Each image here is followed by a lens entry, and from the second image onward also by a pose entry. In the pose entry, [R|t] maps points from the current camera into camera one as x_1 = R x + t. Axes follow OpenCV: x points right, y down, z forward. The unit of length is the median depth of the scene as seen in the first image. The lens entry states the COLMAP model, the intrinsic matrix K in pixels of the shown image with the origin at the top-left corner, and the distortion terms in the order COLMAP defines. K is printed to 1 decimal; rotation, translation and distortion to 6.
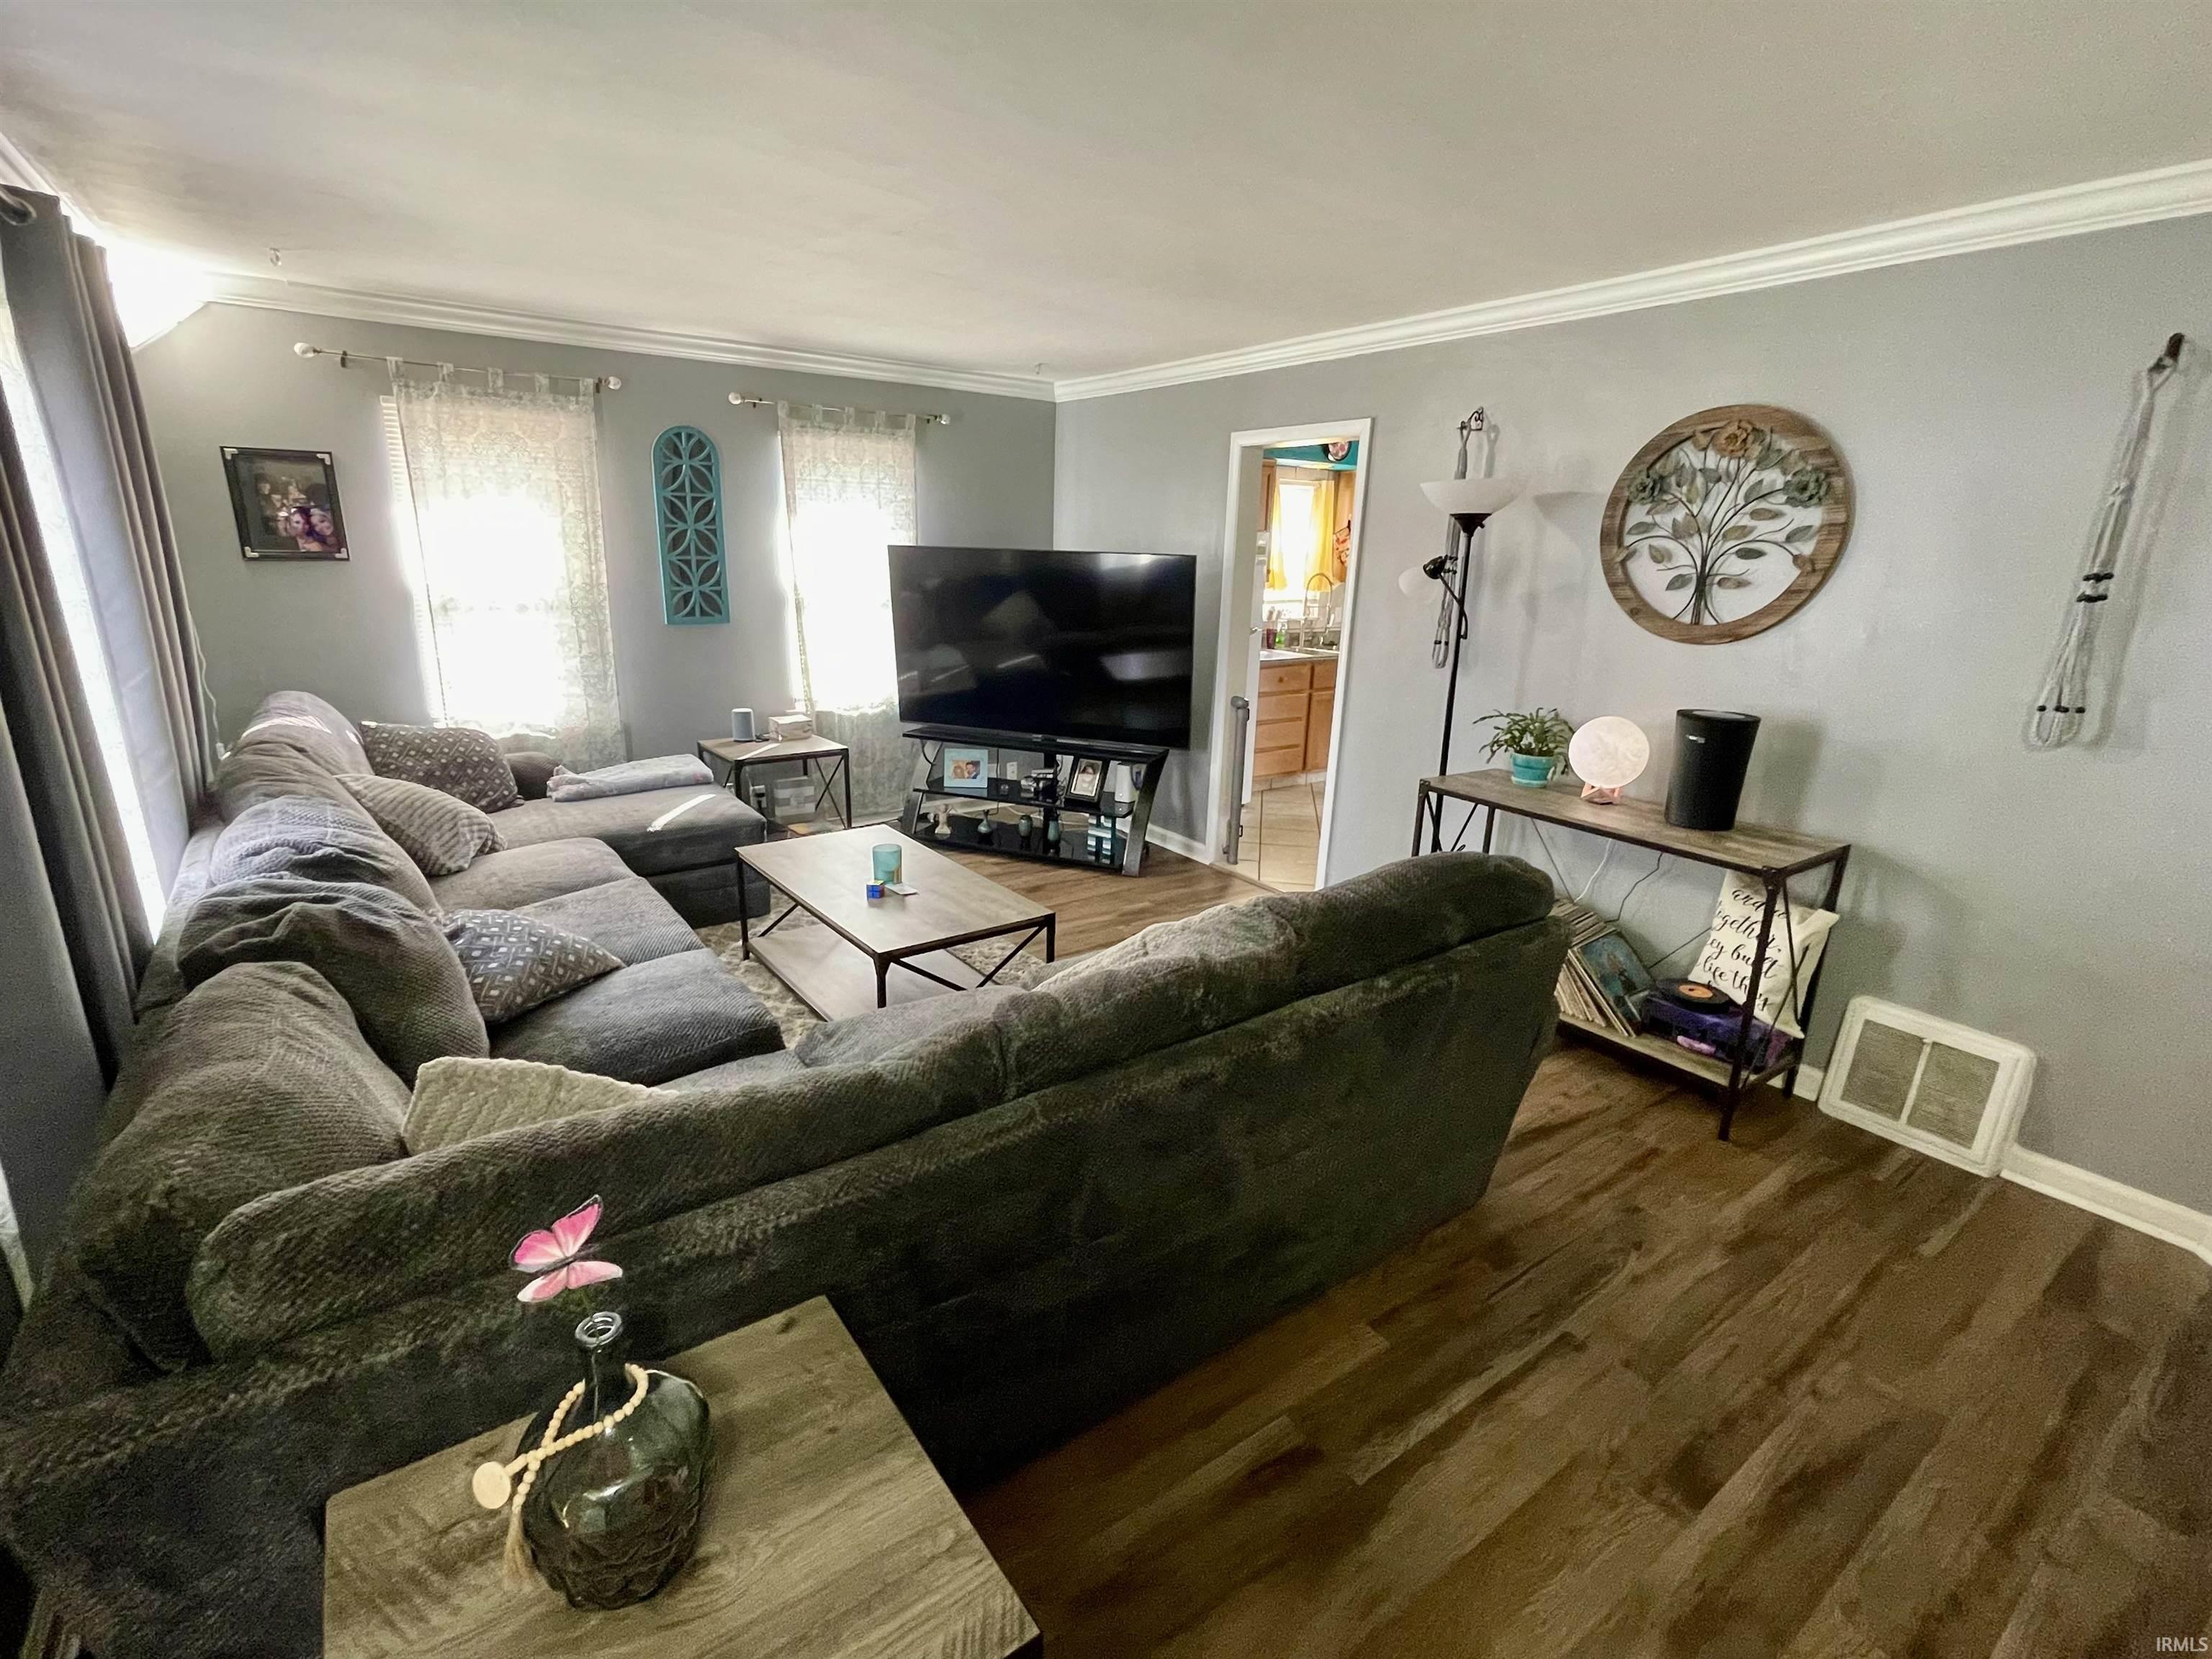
lens RADIAL K [[1014.0, 0, 1100.1], [0, 1014.0, 825.6], [0, 0, 1]] dist [-0.002802, -0.000241]
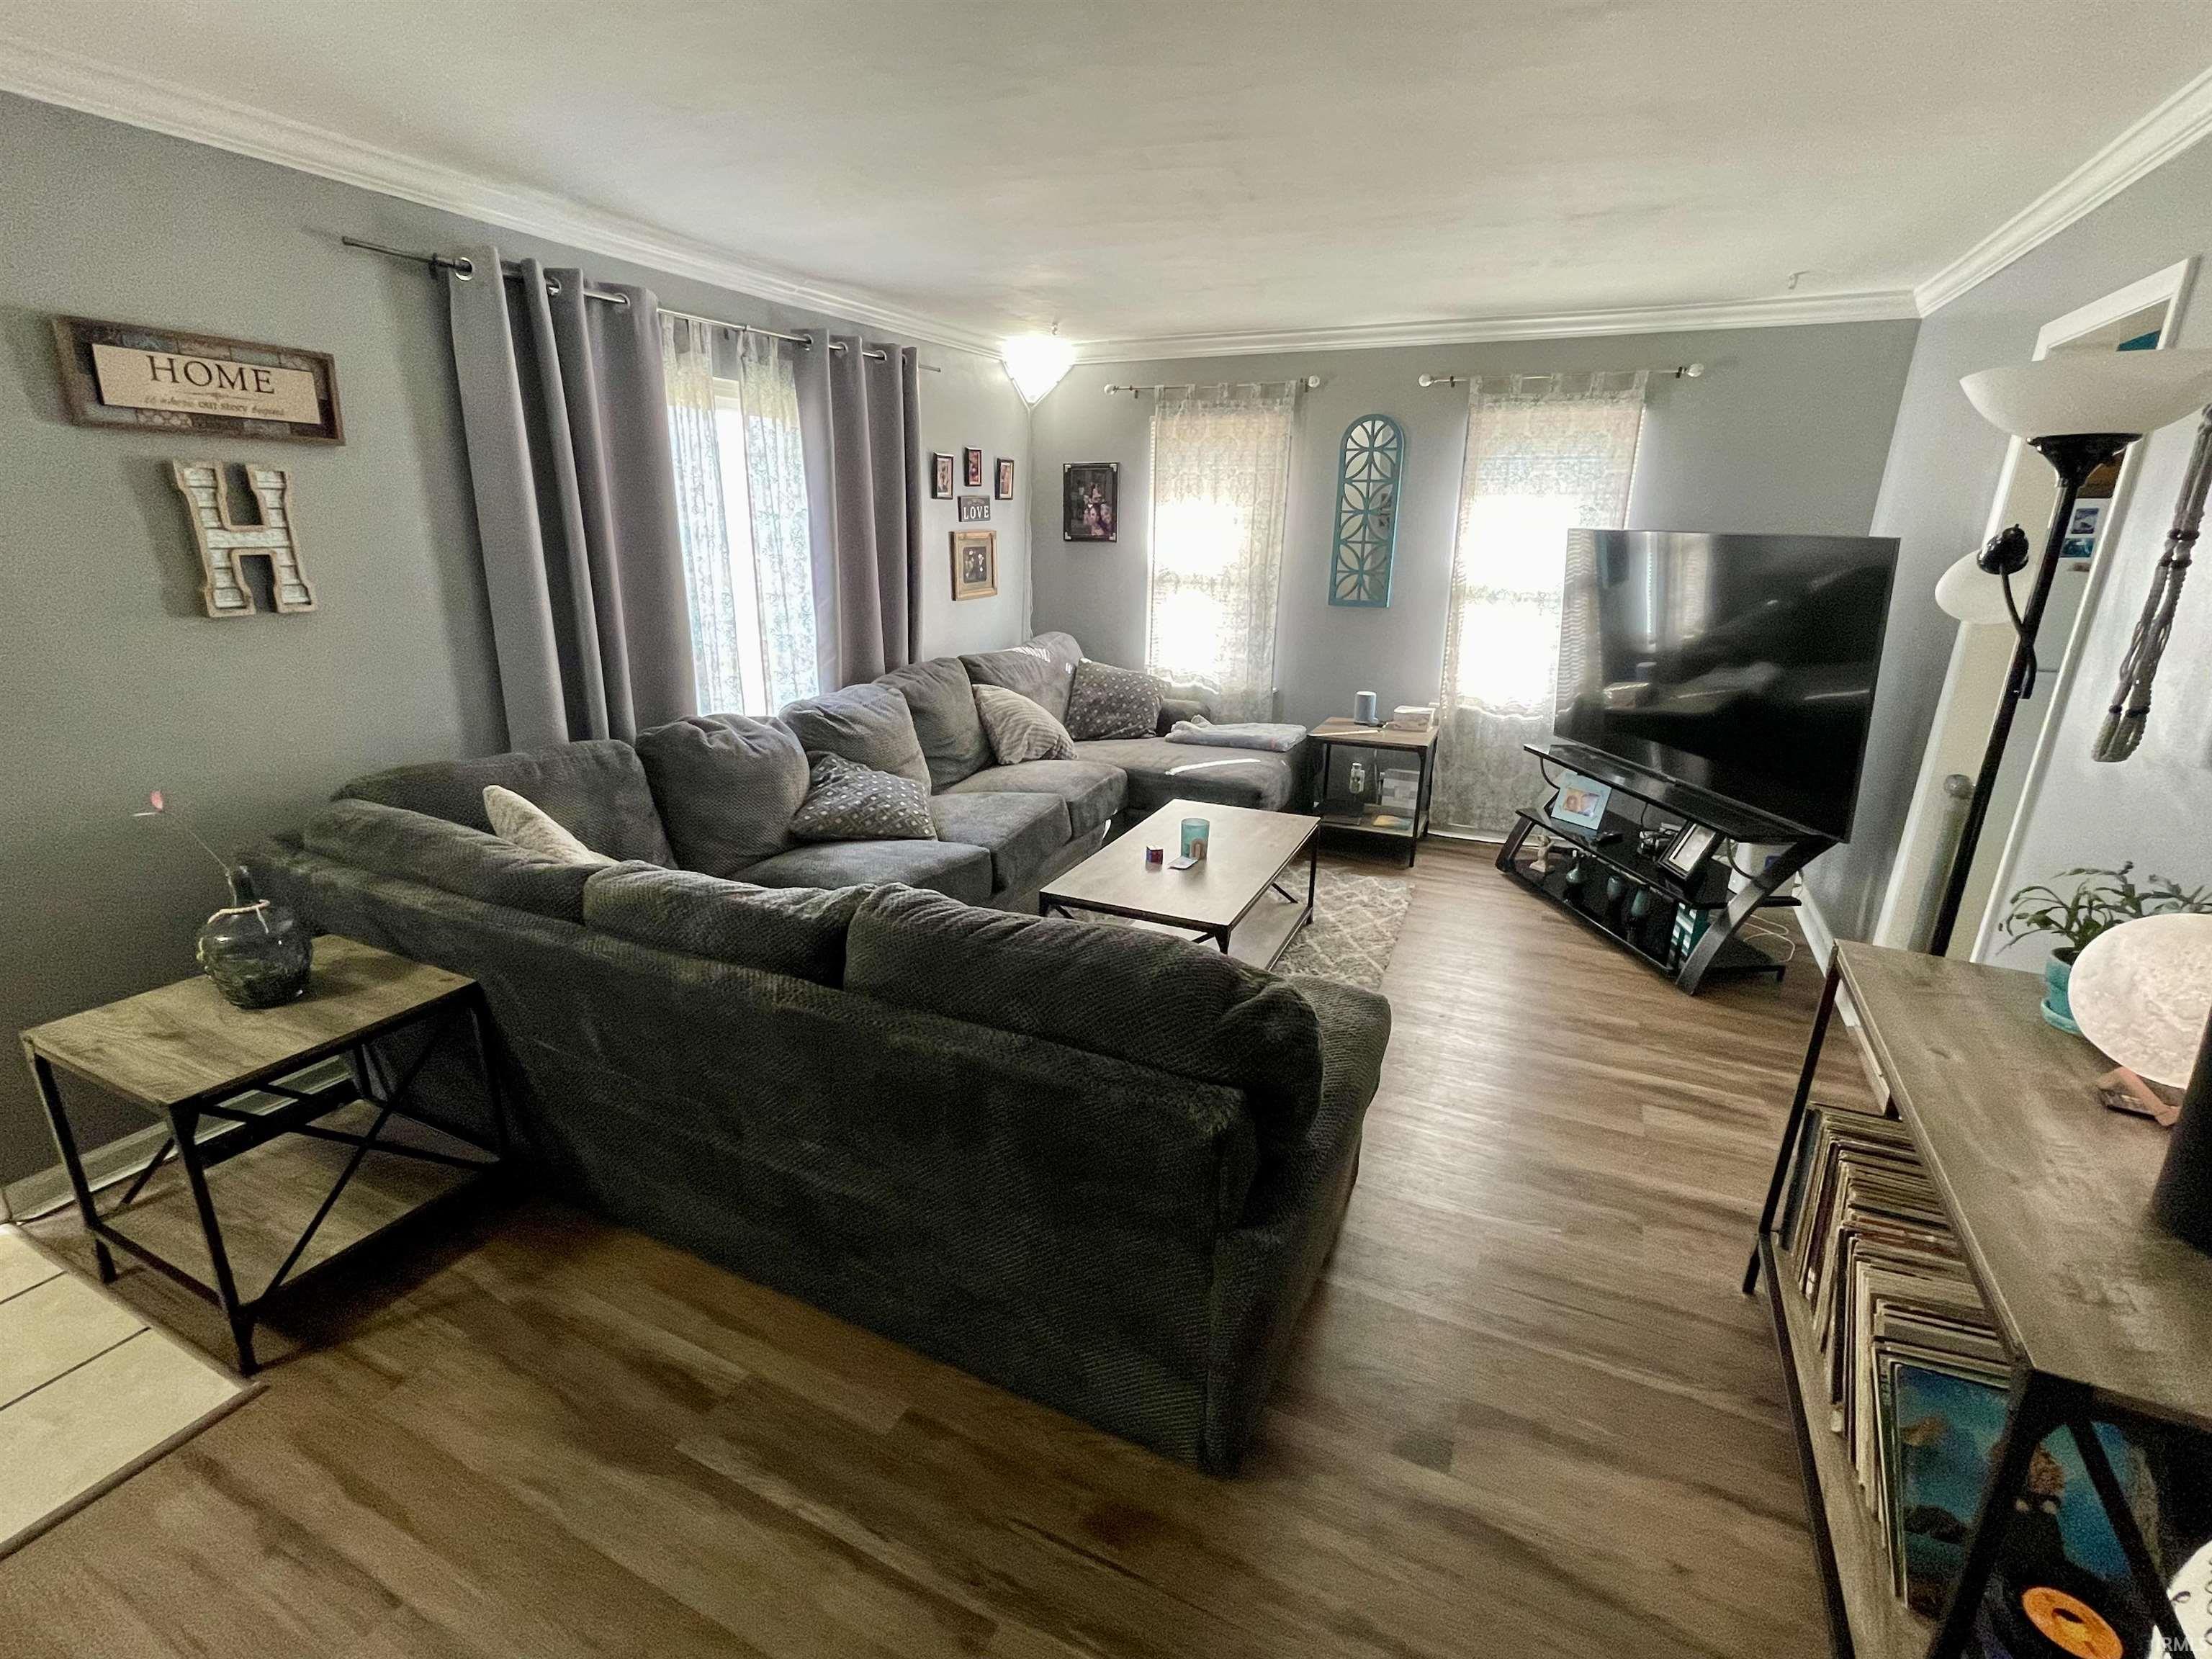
lens RADIAL K [[1014.0, 0, 1111.6], [0, 1014.0, 837.9], [0, 0, 1]] dist [-0.002802, -0.000241]
pose [[0.477924, 0.245442, -0.843414, 0.485833], [-0.238358, 0.960380, 0.144414, -0.071010], [0.845443, 0.132015, 0.517492, 0.324376]]
